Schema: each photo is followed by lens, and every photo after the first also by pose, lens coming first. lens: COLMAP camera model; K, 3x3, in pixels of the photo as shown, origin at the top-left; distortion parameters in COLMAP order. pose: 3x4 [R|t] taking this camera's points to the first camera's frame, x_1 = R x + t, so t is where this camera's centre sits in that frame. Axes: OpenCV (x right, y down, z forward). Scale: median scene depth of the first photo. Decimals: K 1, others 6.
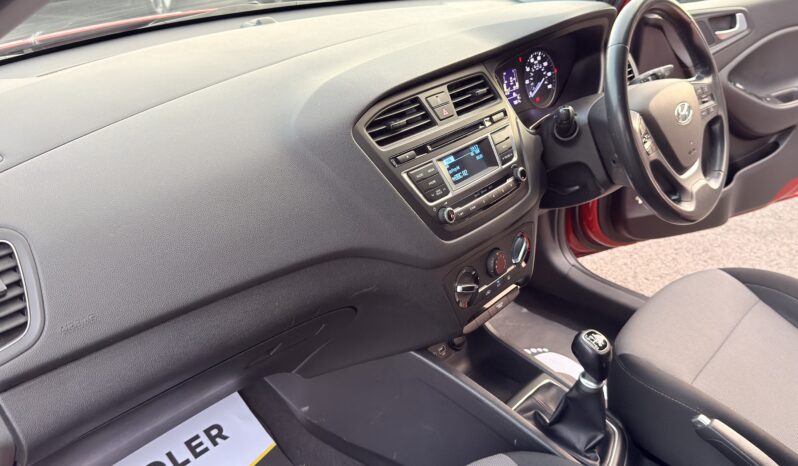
lens RADIAL K [[704.6, 0, 398.8], [0, 704.6, 232.2], [0, 0, 1]] dist [0.063888, -0.028780]
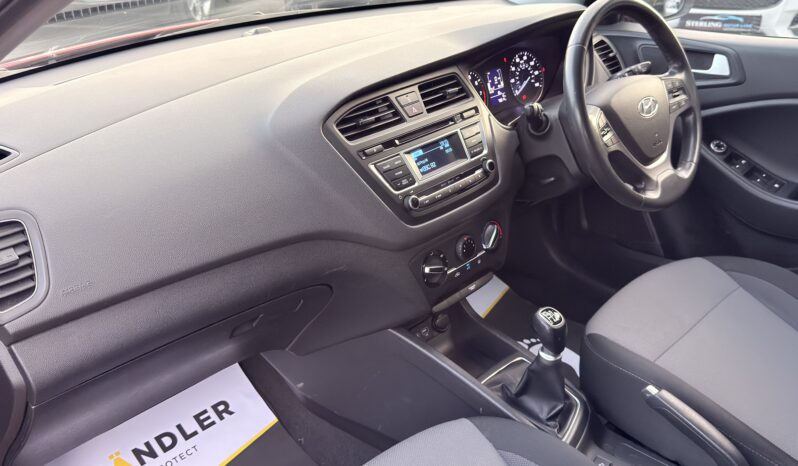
lens RADIAL K [[734.2, 0, 399.9], [0, 734.2, 235.2], [0, 0, 1]] dist [0.072744, 0.000000]
pose [[0.997299, -0.006163, -0.073187, 0.119793], [0.005651, 0.999958, -0.007197, 0.031874], [0.073228, 0.006764, 0.997292, -0.138857]]
